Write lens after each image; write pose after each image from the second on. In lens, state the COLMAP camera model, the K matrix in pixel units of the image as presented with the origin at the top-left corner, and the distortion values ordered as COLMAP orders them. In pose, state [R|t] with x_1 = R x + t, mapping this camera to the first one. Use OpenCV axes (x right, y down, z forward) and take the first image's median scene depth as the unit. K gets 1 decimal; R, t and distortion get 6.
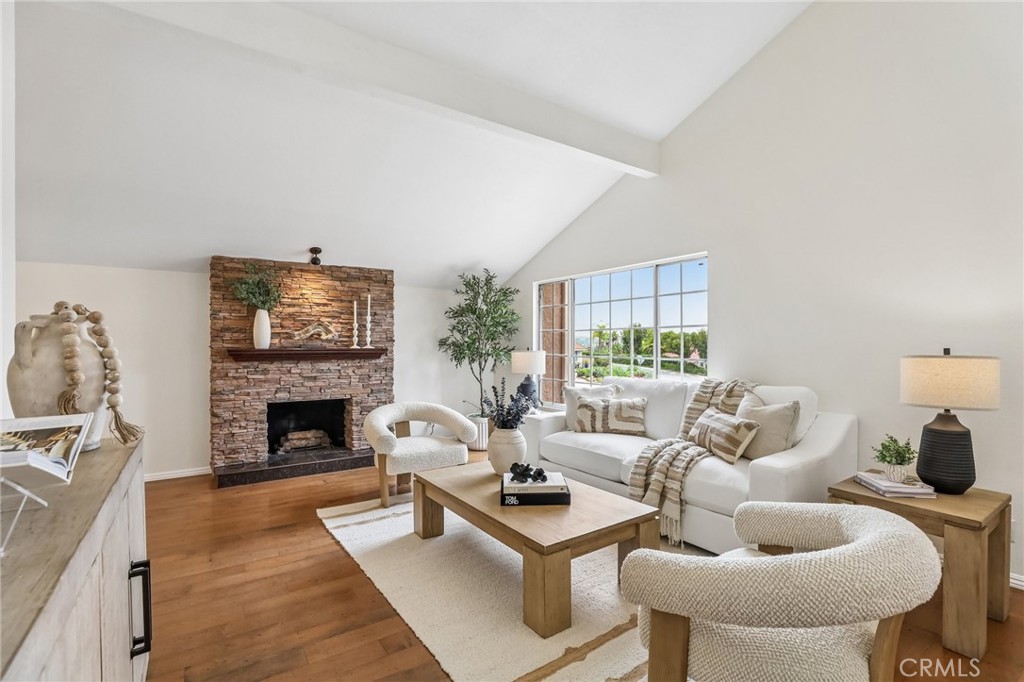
lens RADIAL K [[468.9, 0, 510.8], [0, 468.9, 341.5], [0, 0, 1]] dist [-0.005393, -0.000450]
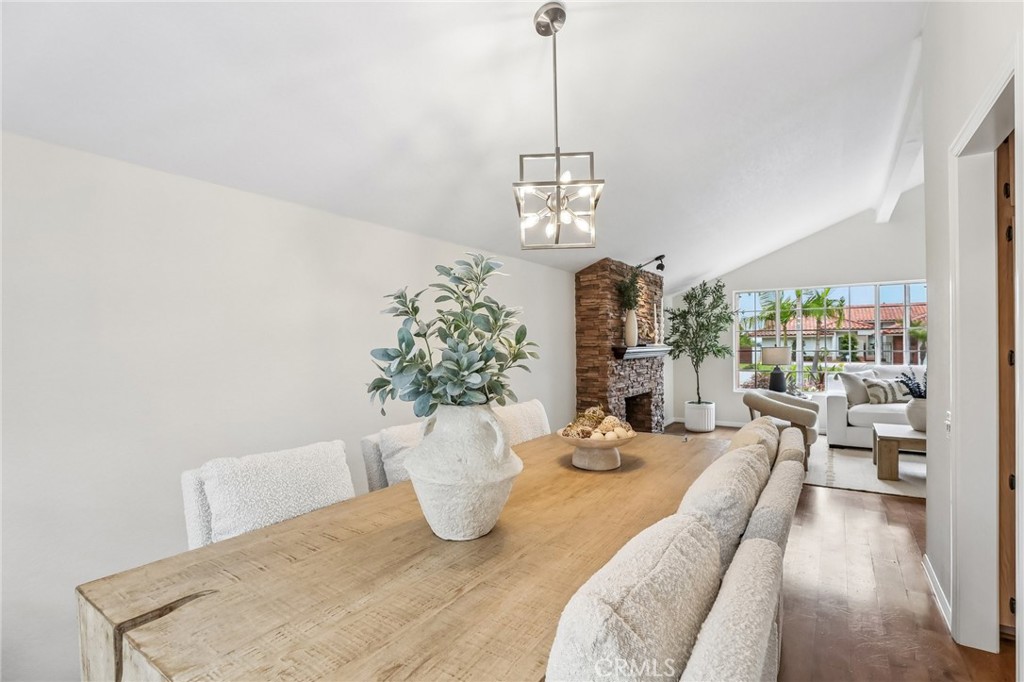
lens RADIAL K [[468.9, 0, 516.3], [0, 468.9, 345.2], [0, 0, 1]] dist [-0.005393, -0.000450]
pose [[0.924415, -0.005232, 0.381351, -1.367769], [0.007745, 0.999957, -0.005057, 0.018533], [-0.381308, 0.007628, 0.924416, 0.128495]]
